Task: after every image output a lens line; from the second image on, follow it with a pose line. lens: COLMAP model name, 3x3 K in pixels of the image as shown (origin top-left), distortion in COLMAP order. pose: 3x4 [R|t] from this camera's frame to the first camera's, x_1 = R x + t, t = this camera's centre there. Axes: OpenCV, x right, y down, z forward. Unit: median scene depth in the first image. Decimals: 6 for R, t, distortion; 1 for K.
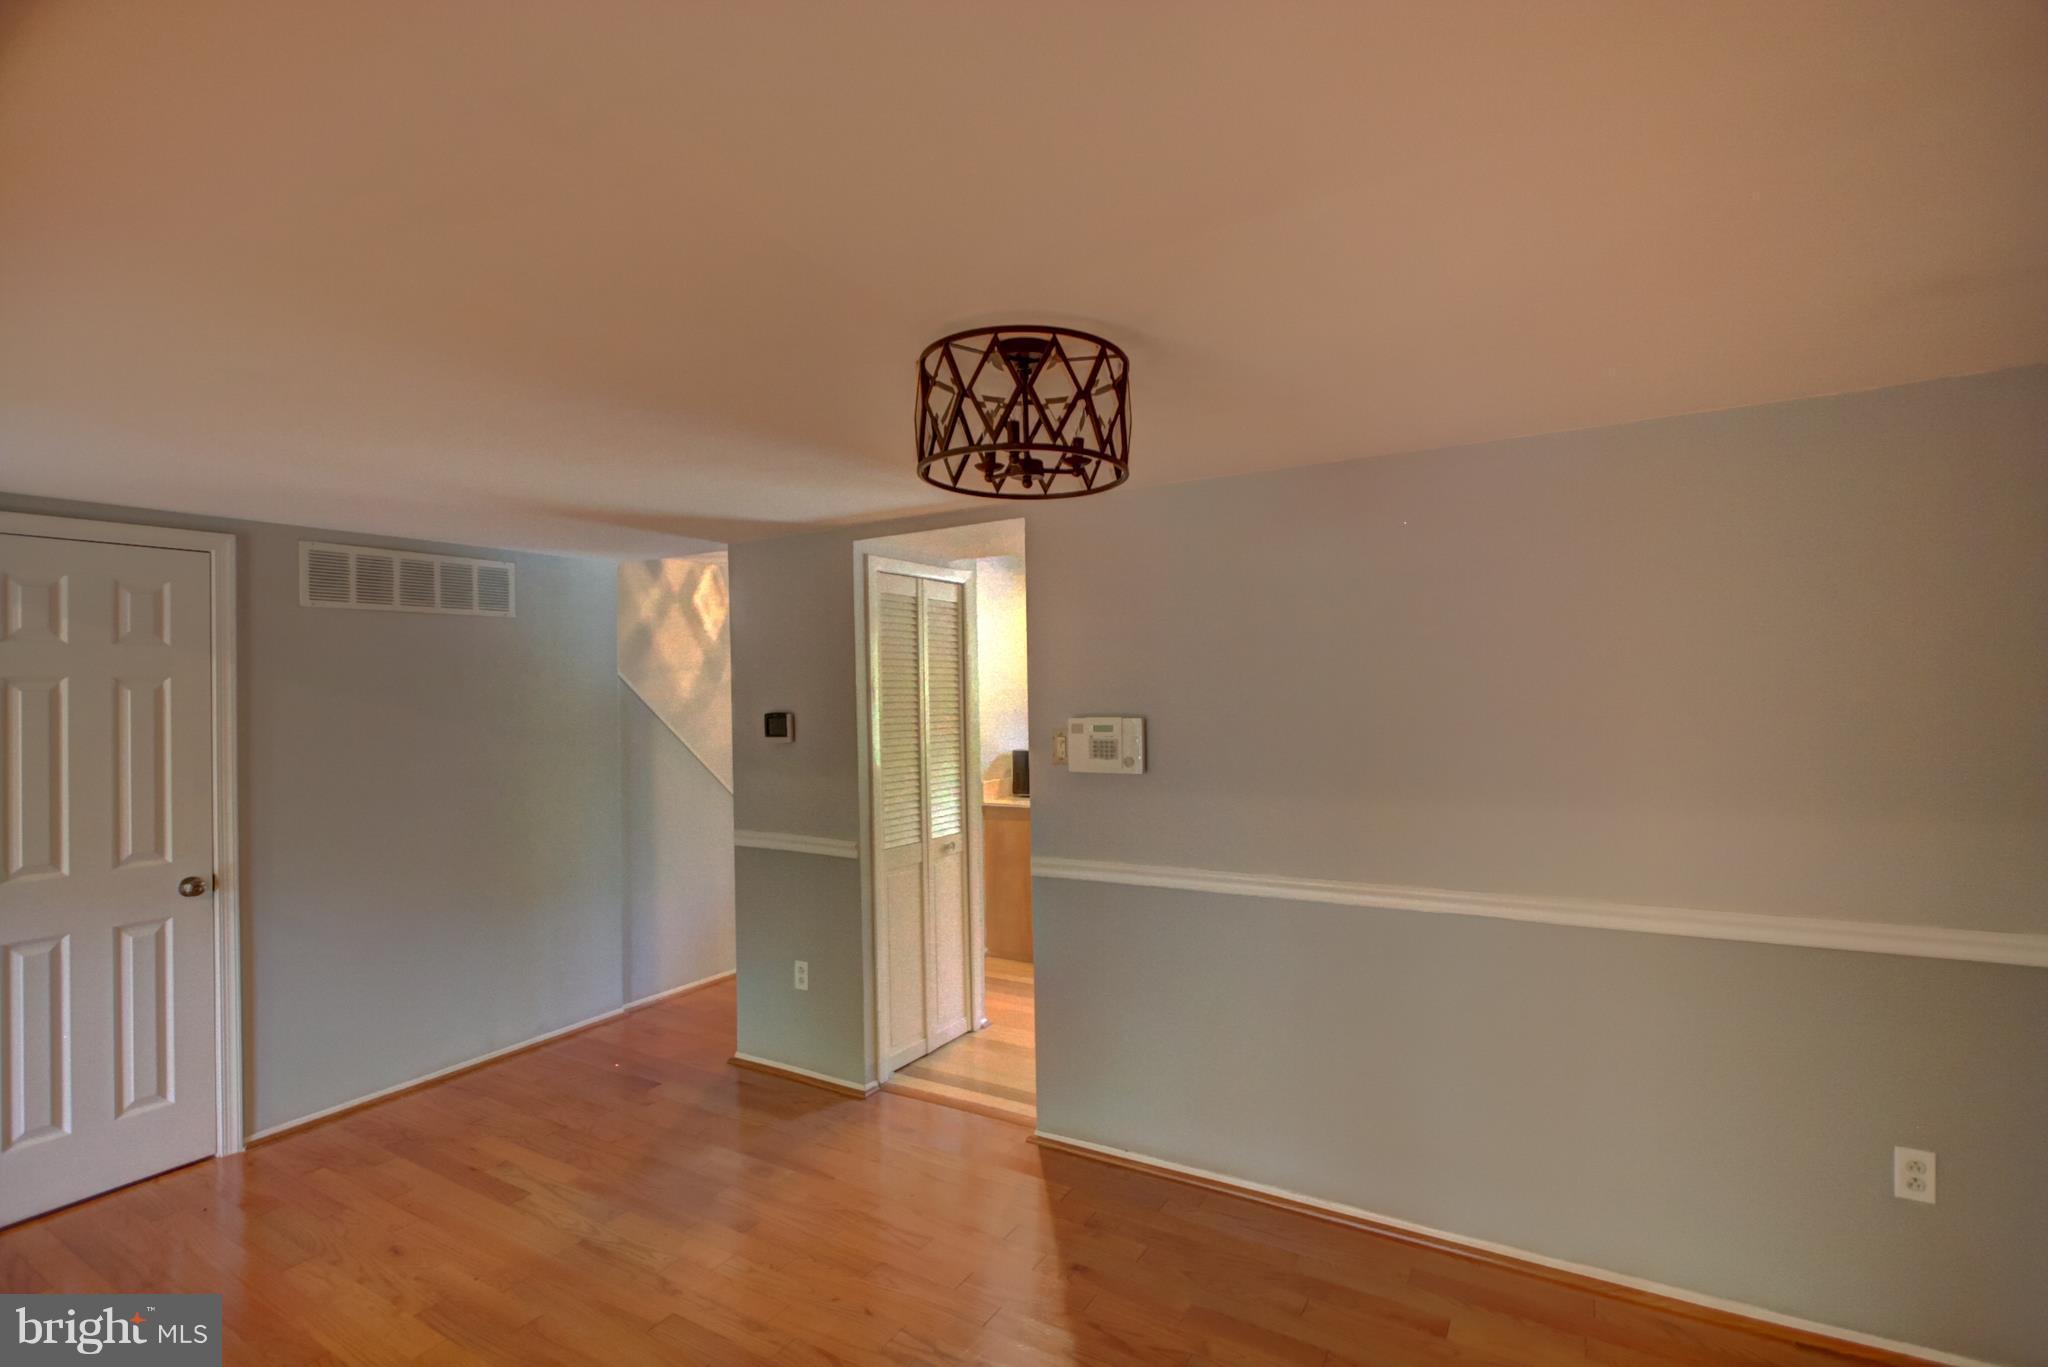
lens RADIAL K [[943.9, 0, 1031.4], [0, 943.9, 682.4], [0, 0, 1]] dist [-0.011518, 0.000353]
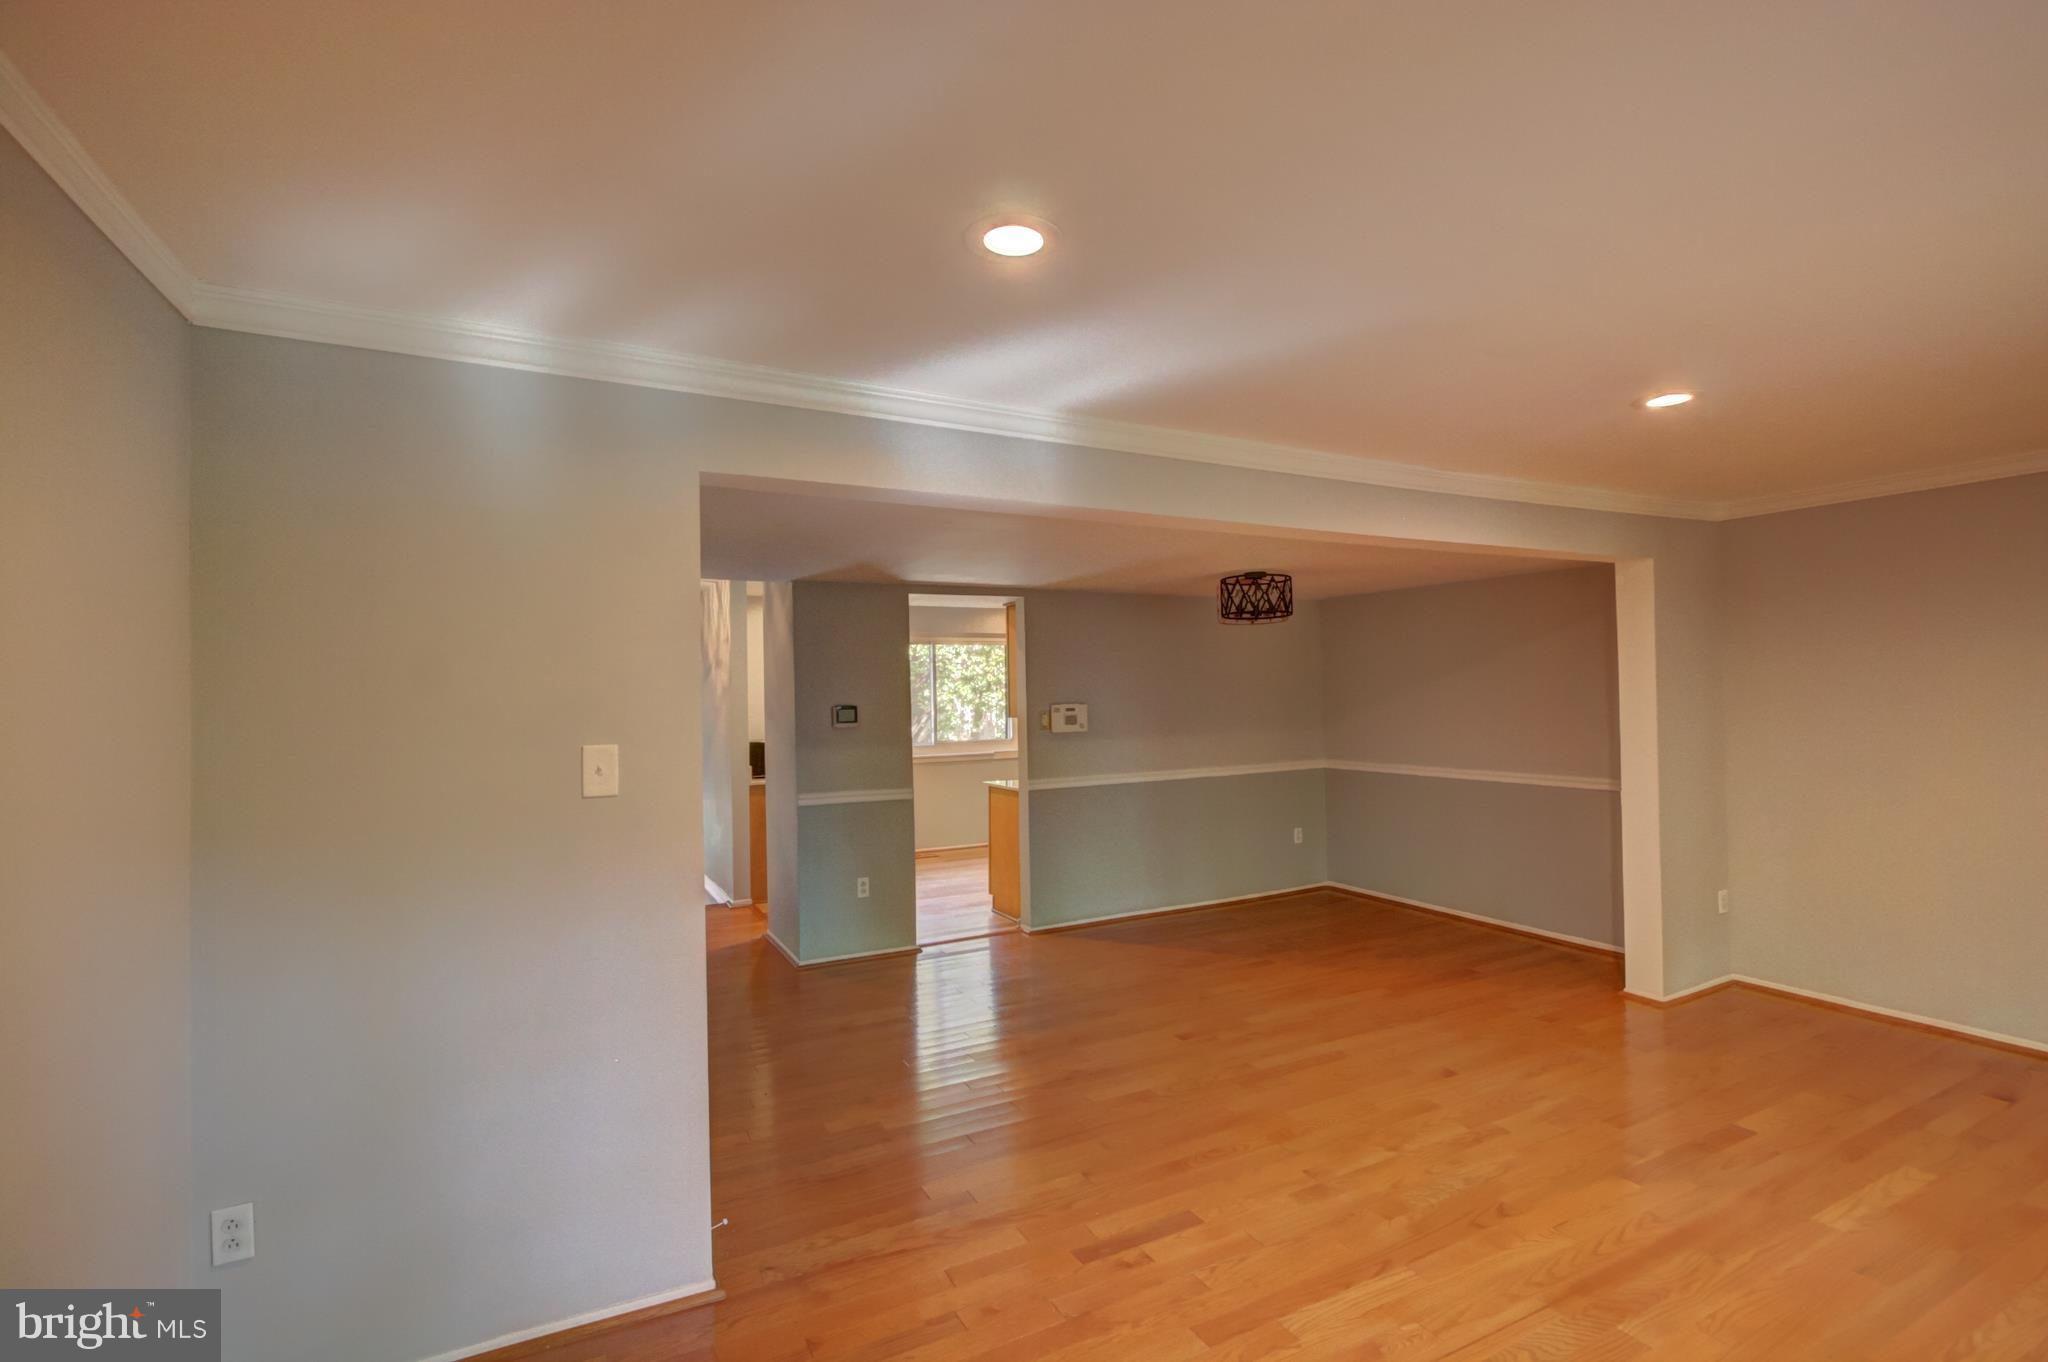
lens RADIAL K [[943.9, 0, 1031.4], [0, 943.9, 679.9], [0, 0, 1]] dist [-0.011518, 0.000353]
pose [[0.528295, 0.021169, 0.848797, -1.478904], [0.000947, 0.999674, -0.025521, 0.032881], [-0.849061, 0.014286, 0.528102, 0.014139]]
